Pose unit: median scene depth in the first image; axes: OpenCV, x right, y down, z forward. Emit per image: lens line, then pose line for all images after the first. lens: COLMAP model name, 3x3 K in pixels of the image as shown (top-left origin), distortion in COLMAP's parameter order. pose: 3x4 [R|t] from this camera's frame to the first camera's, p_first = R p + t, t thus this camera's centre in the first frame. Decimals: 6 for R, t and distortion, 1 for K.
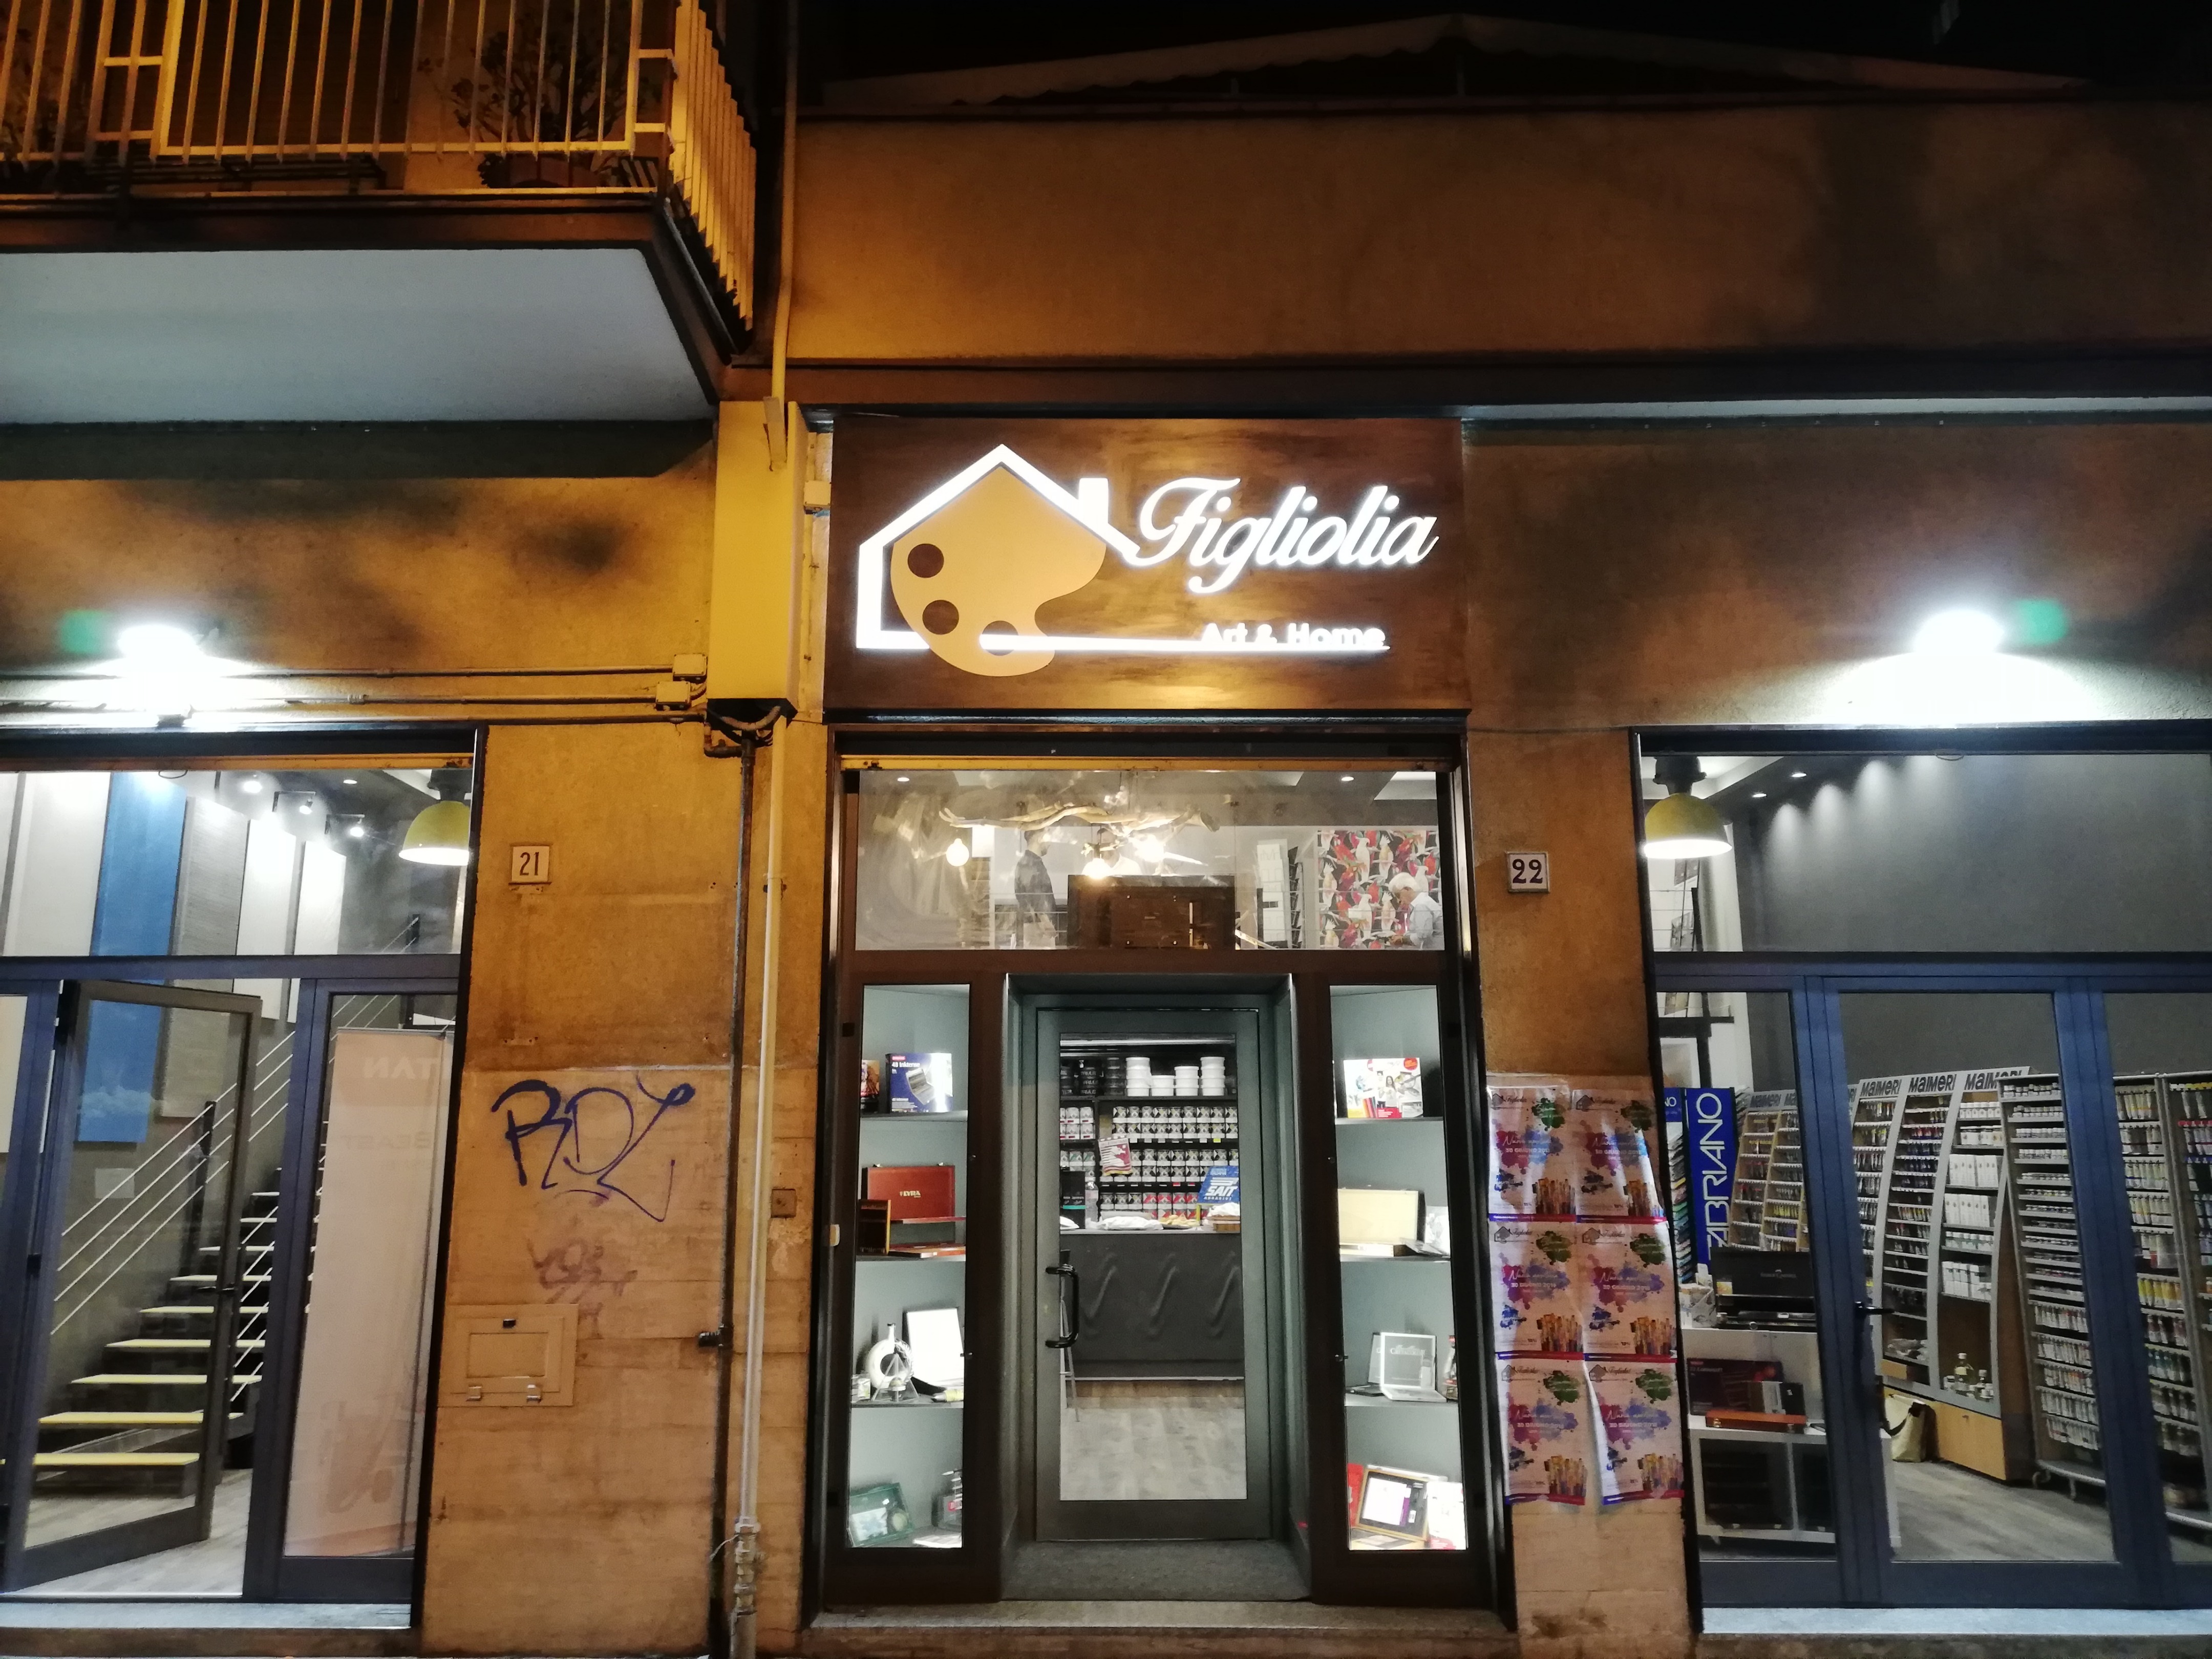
lens RADIAL K [[1699.1, 0, 1100.7], [0, 1699.1, 816.9], [0, 0, 1]] dist [0.038043, -0.029862]
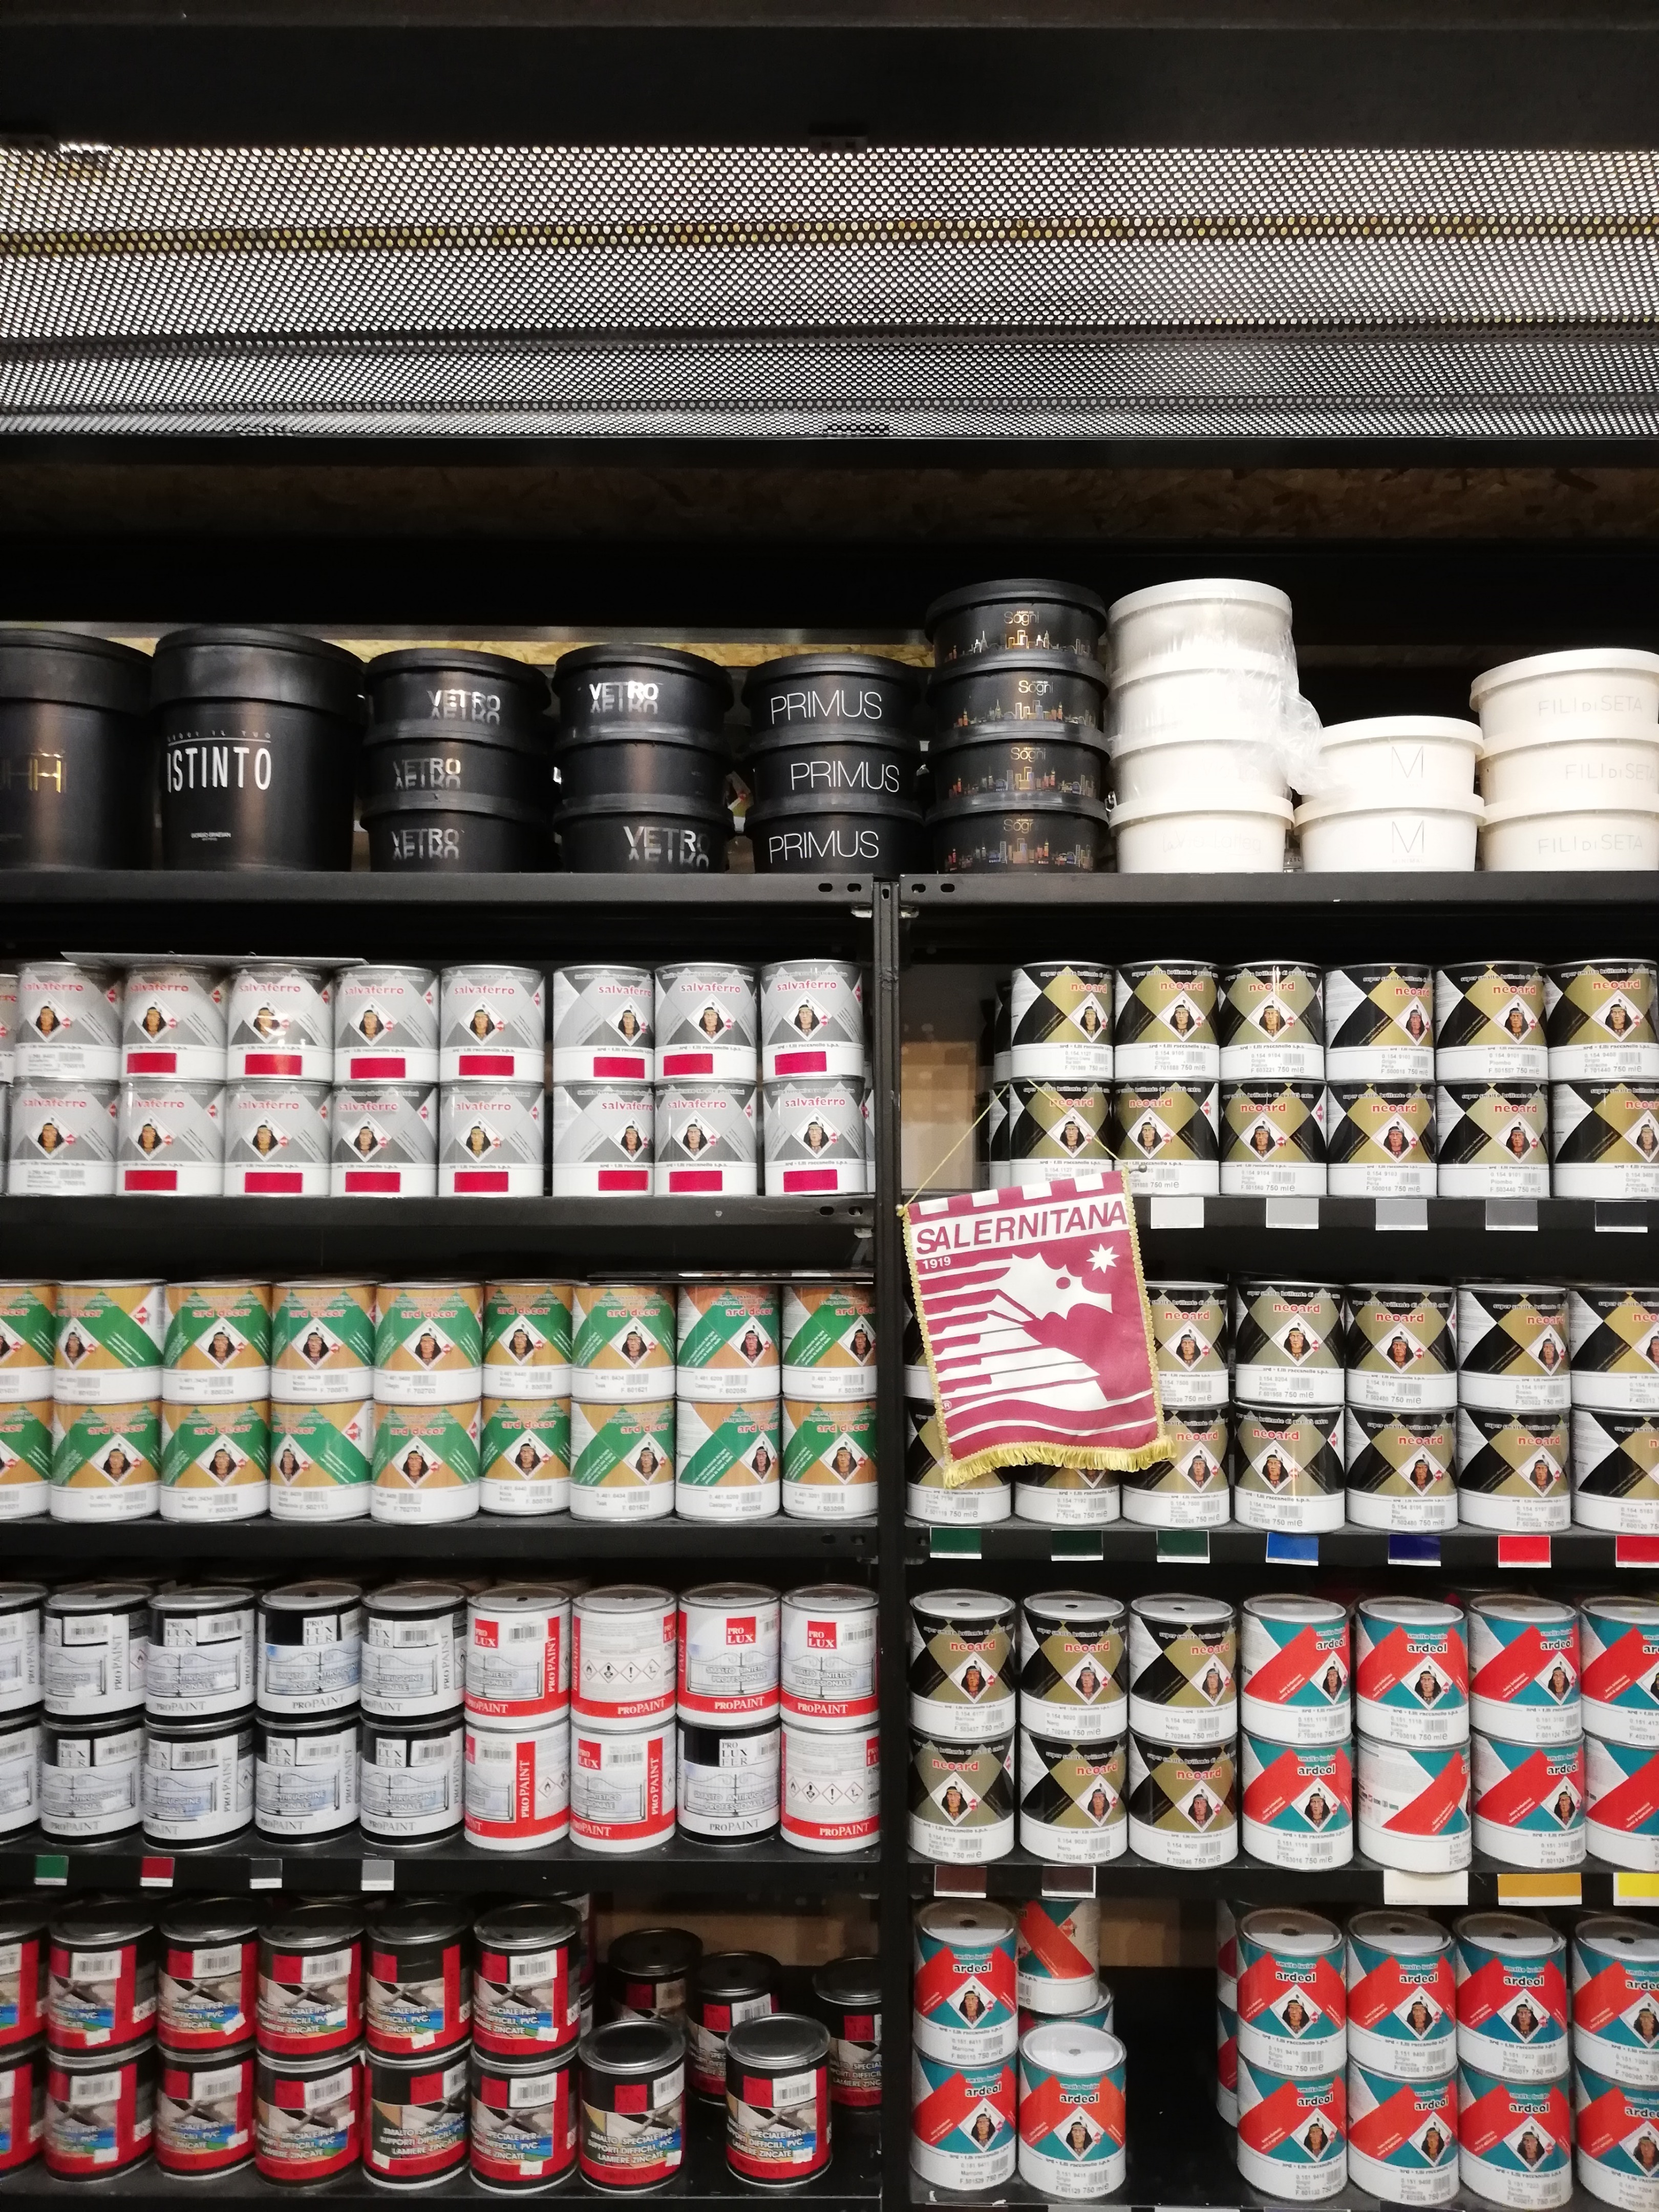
lens RADIAL K [[1699.1, 0, 840.0], [0, 1699.1, 1095.6], [0, 0, 1]] dist [0.038043, -0.029862]
pose [[0.999647, 0.007131, 0.025596, -0.009499], [-0.011444, 0.984939, 0.172522, 0.158565], [-0.023980, -0.172754, 0.984673, 0.870461]]
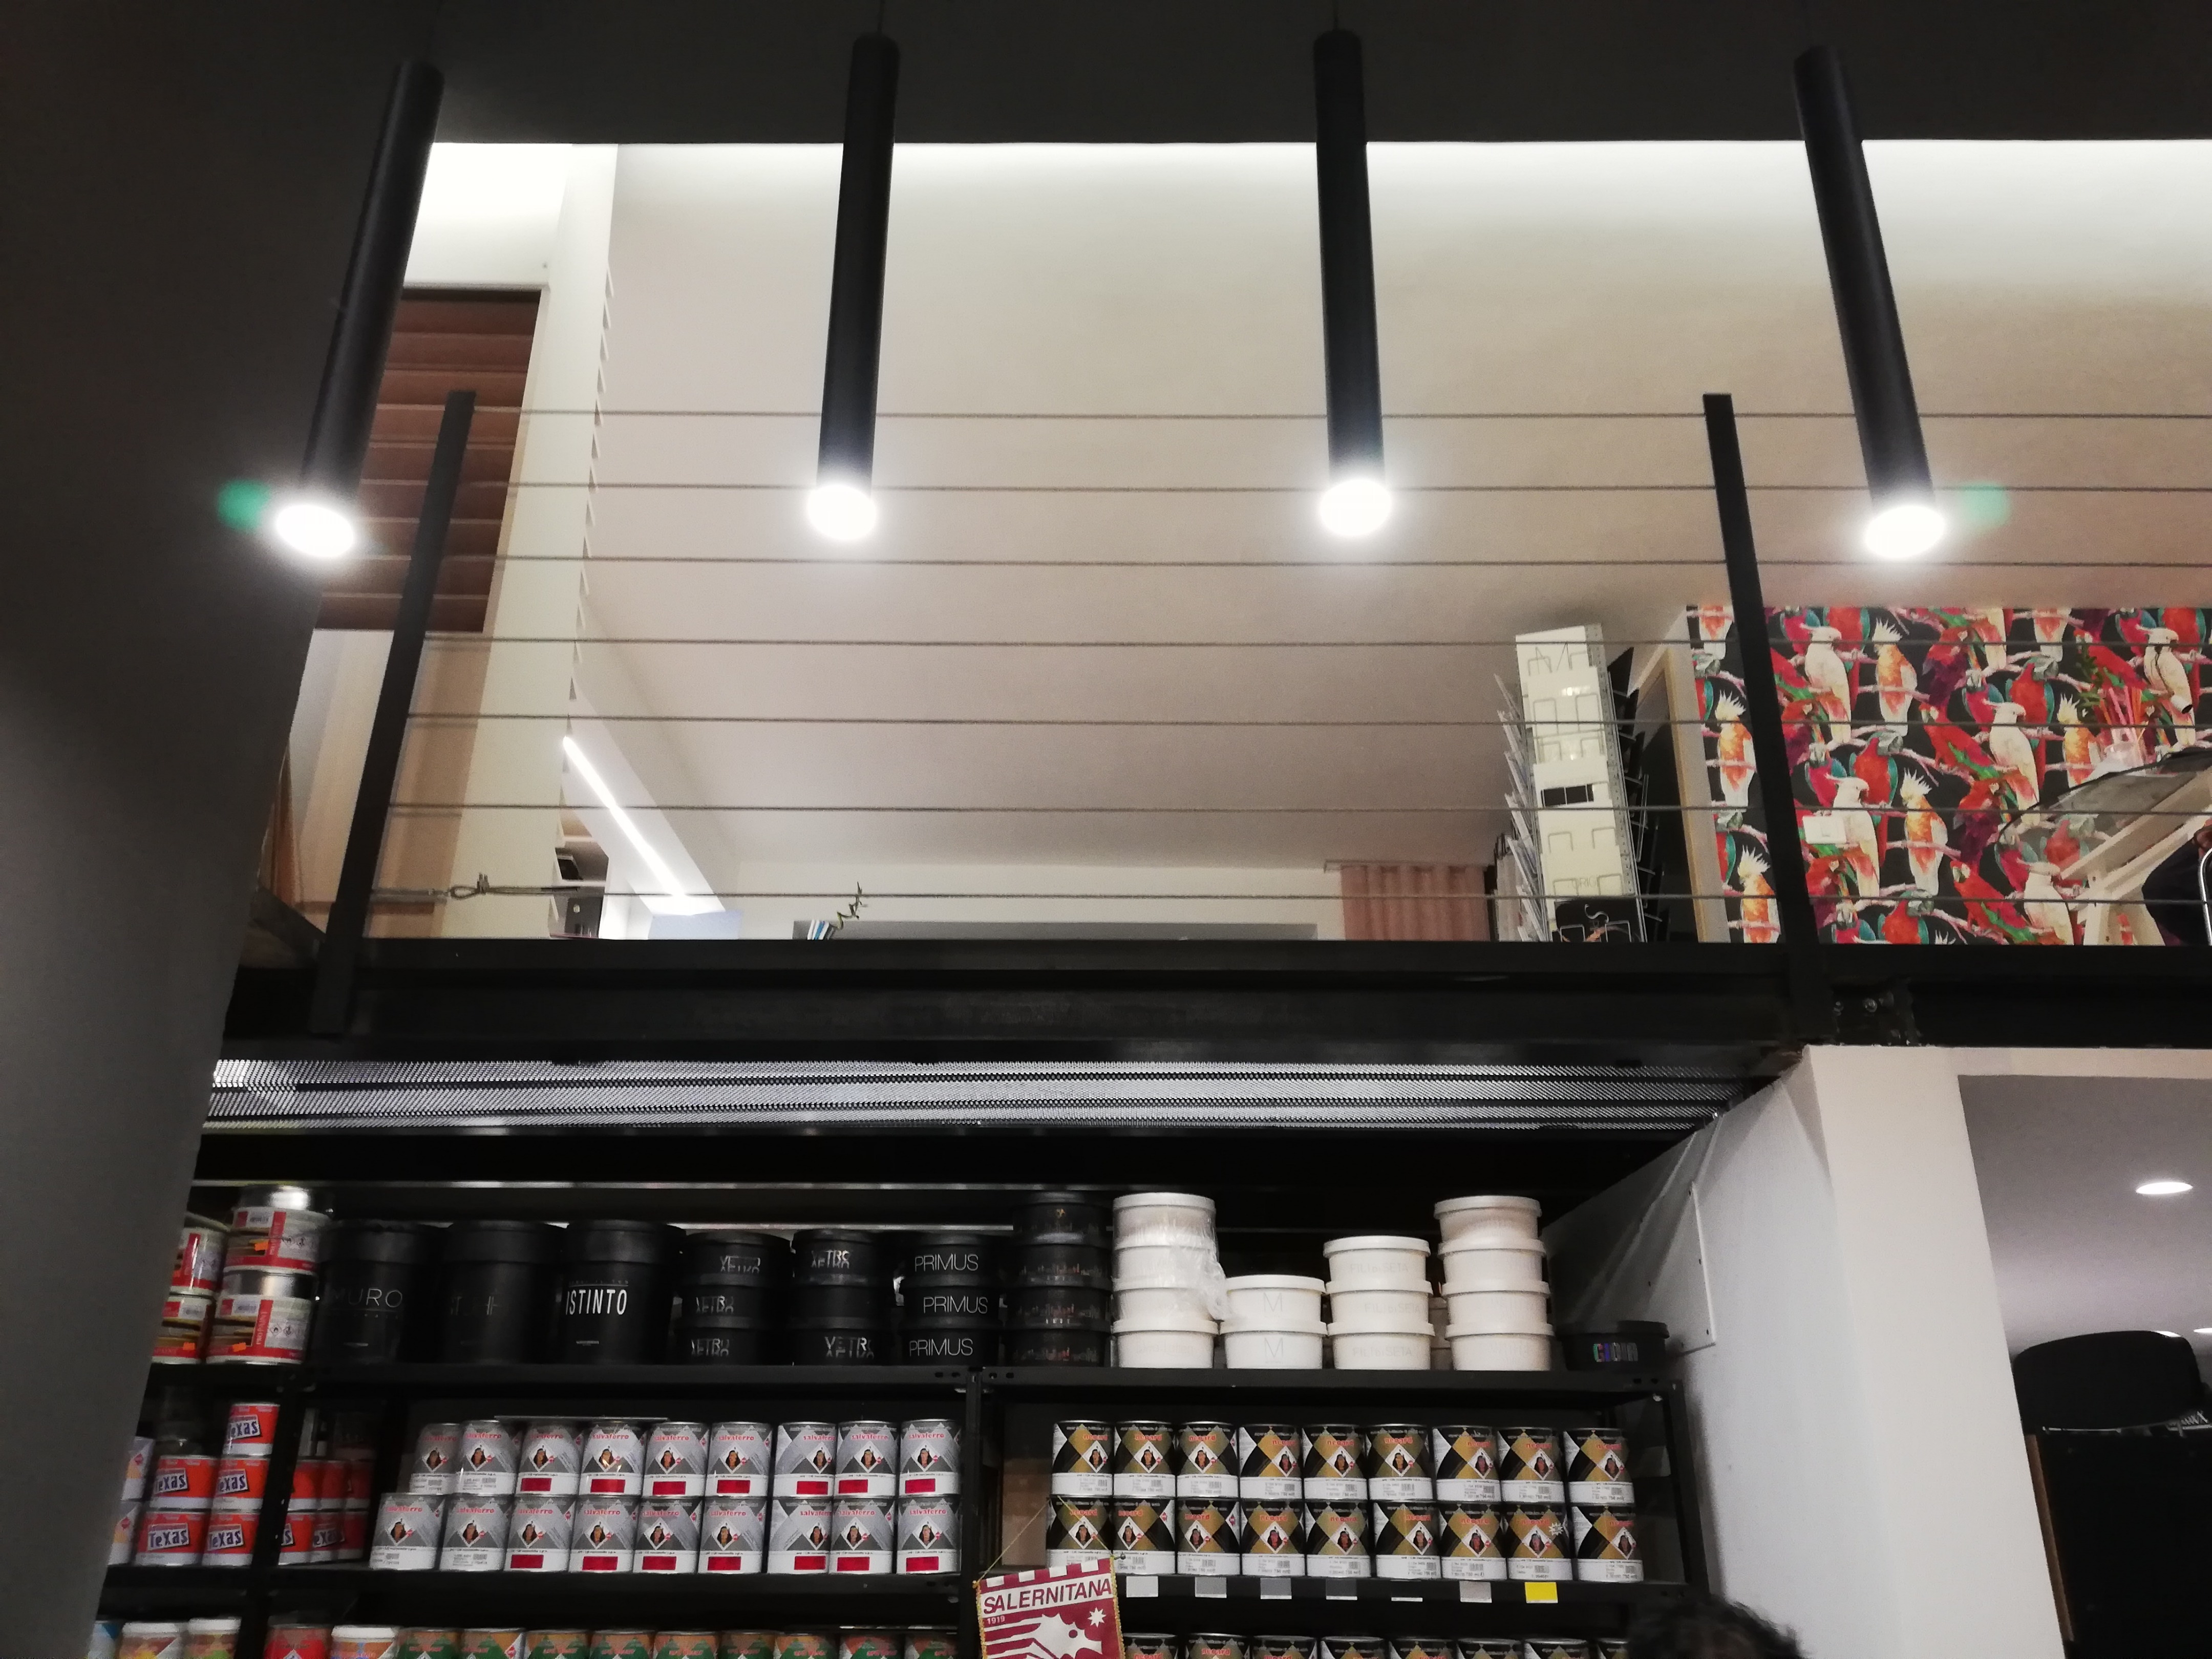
lens RADIAL K [[1699.1, 0, 1105.1], [0, 1699.1, 817.7], [0, 0, 1]] dist [0.038043, -0.029862]
pose [[0.999848, 0.007848, -0.015571, 0.017163], [-0.010674, 0.981607, -0.190616, 0.136211], [0.013789, 0.190753, 0.981541, 0.769177]]
